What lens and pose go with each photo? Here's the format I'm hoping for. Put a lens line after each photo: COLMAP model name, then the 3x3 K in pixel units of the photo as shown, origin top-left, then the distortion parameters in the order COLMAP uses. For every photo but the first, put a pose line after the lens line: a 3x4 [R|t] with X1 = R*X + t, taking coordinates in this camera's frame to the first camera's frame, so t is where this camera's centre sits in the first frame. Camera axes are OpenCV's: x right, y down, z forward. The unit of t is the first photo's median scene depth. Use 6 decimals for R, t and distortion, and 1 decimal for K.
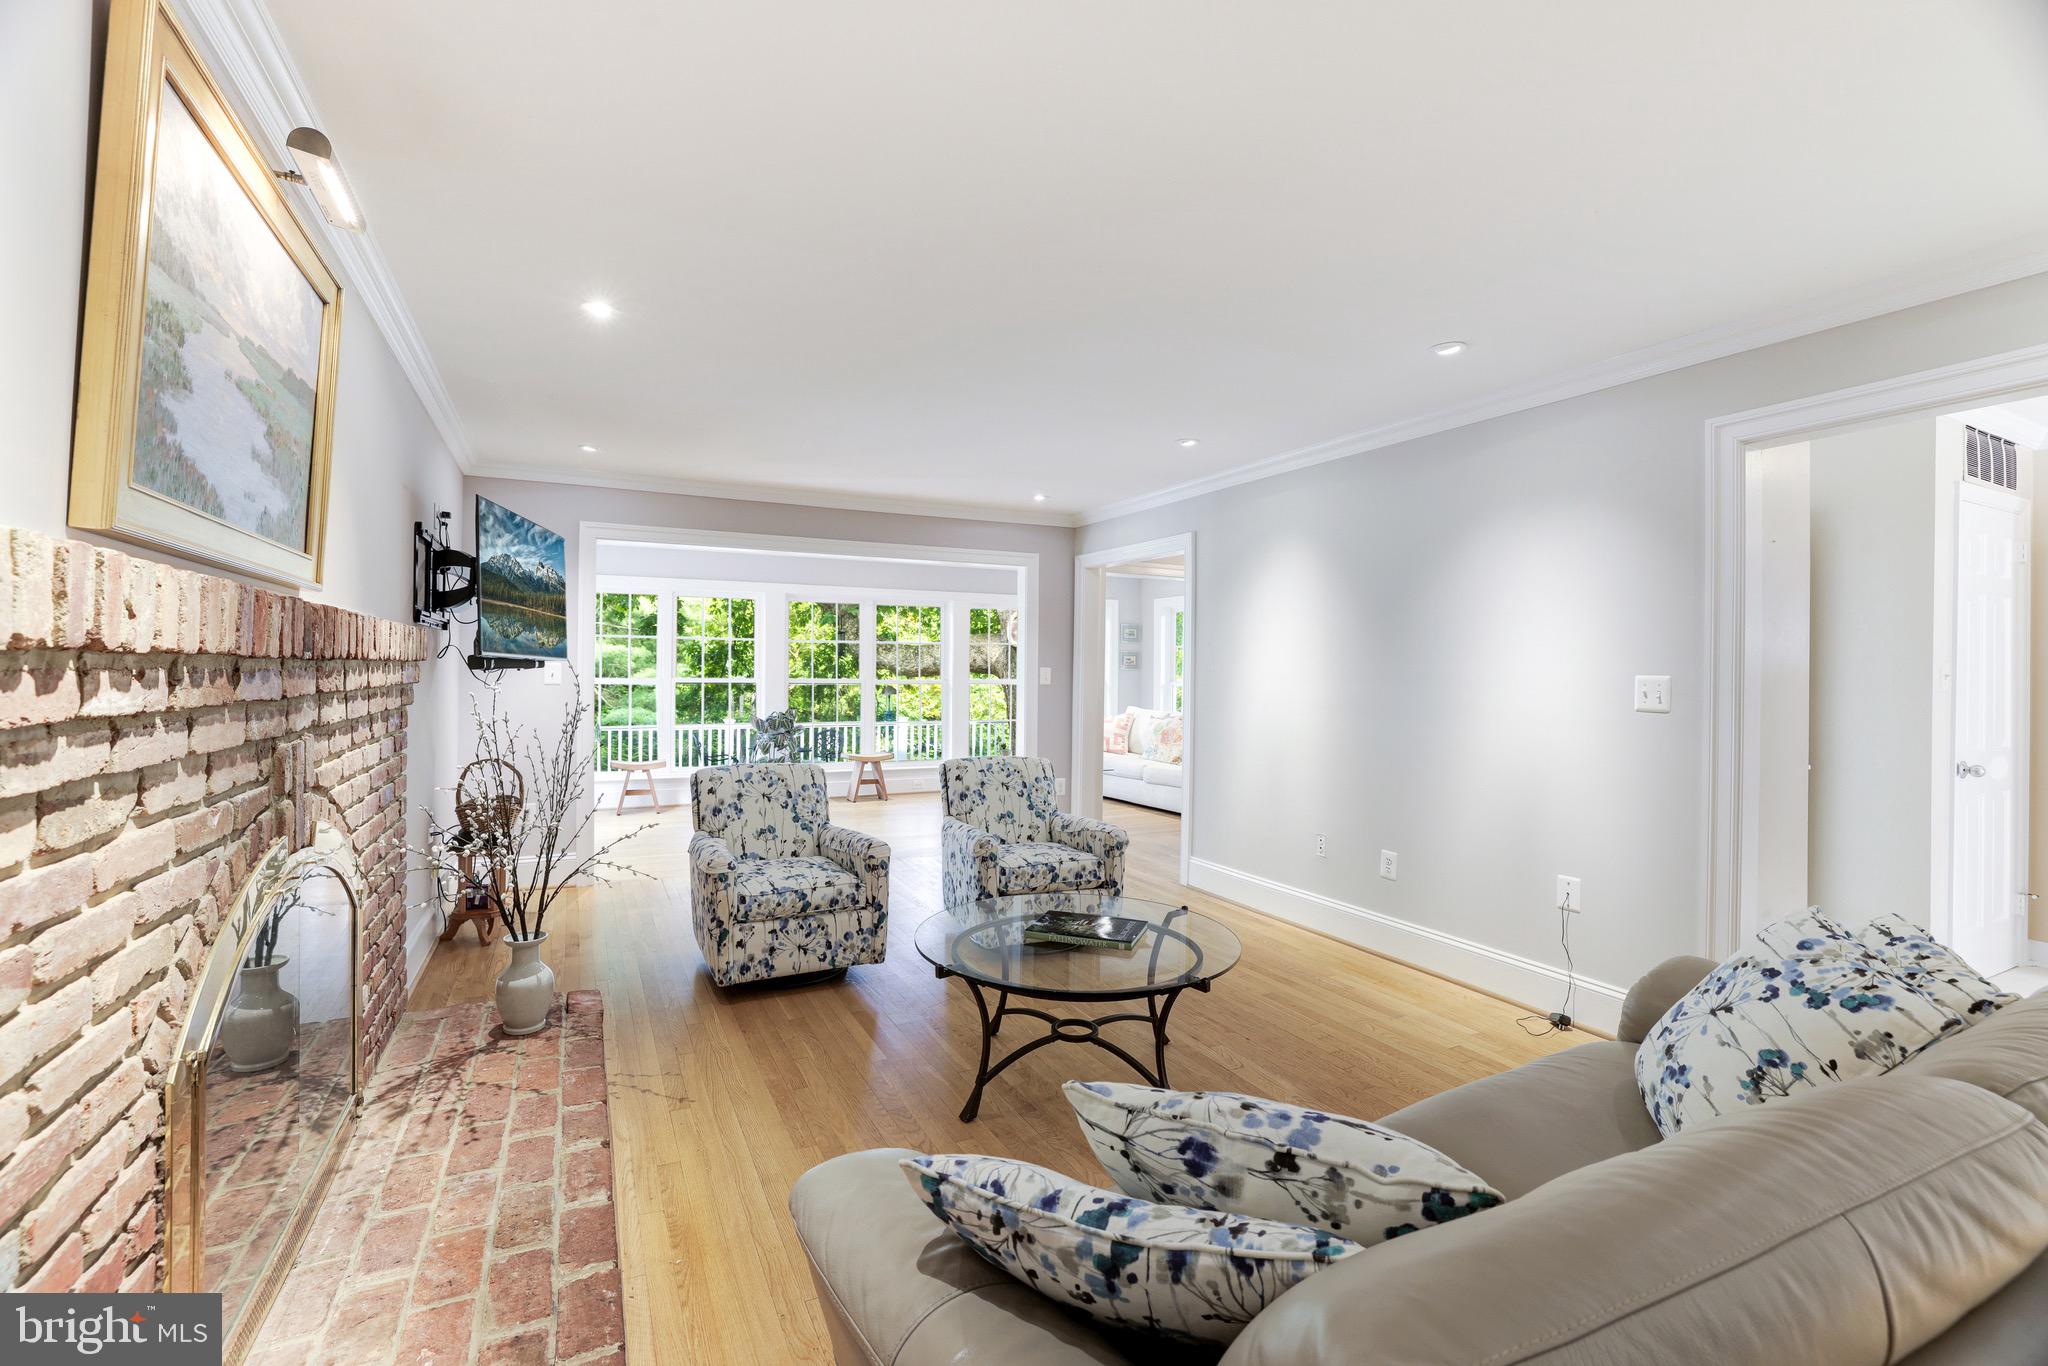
lens RADIAL K [[889.0, 0, 1009.8], [0, 889.0, 670.1], [0, 0, 1]] dist [-0.050960, 0.019485]
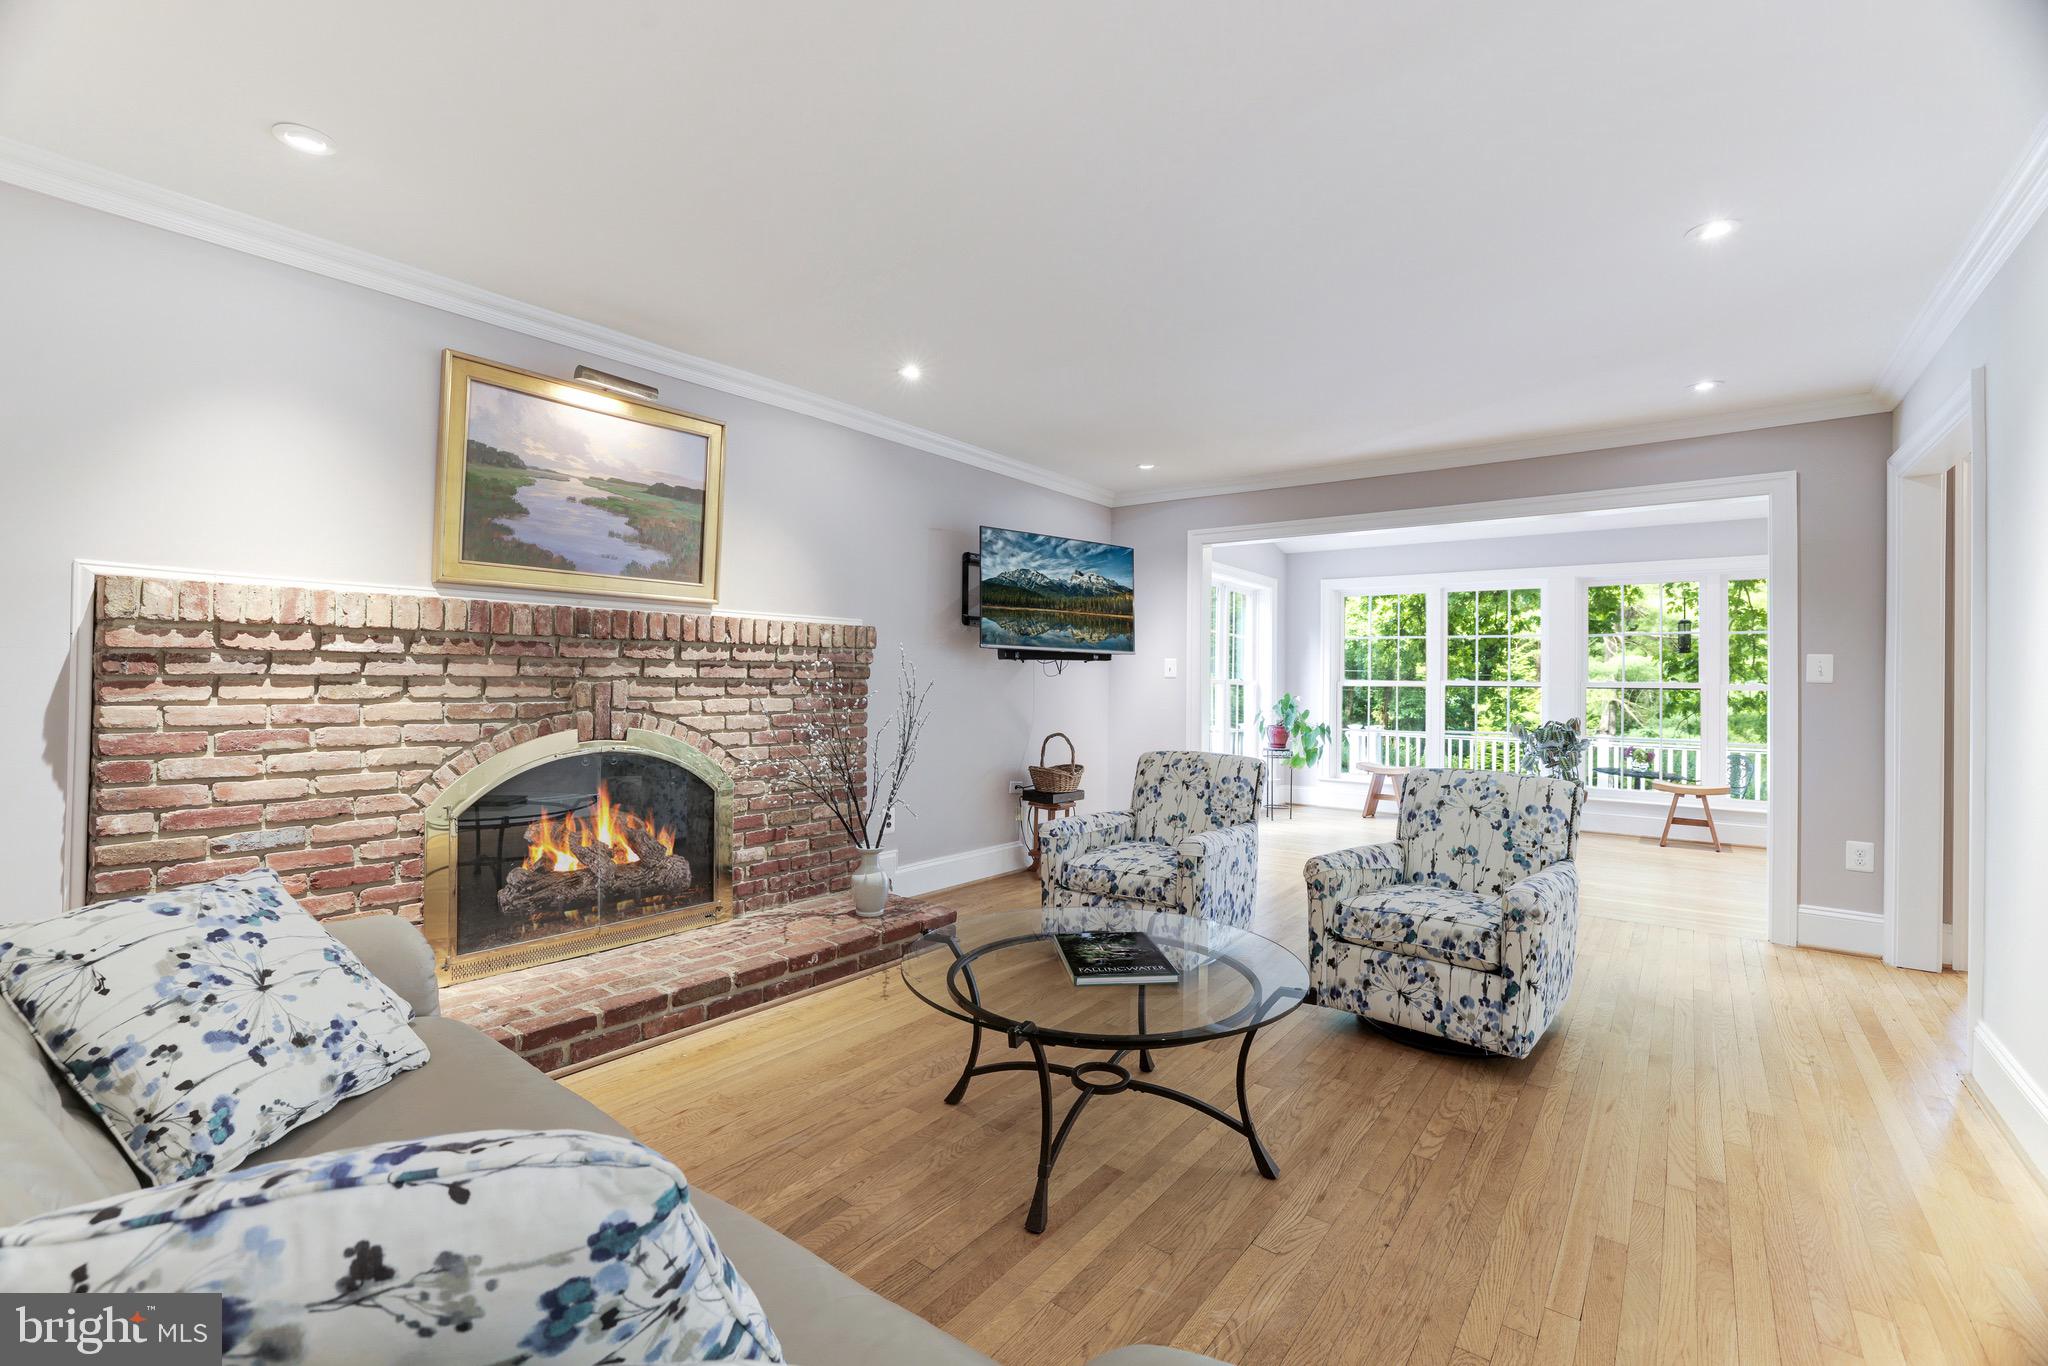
lens RADIAL K [[904.5, 0, 1009.4], [0, 904.5, 670.5], [0, 0, 1]] dist [-0.021321, 0.010041]
pose [[0.420482, -0.021015, -0.907057, 0.576883], [-0.007158, 0.999624, -0.026478, 0.047735], [0.907273, 0.017627, 0.420173, 0.424455]]
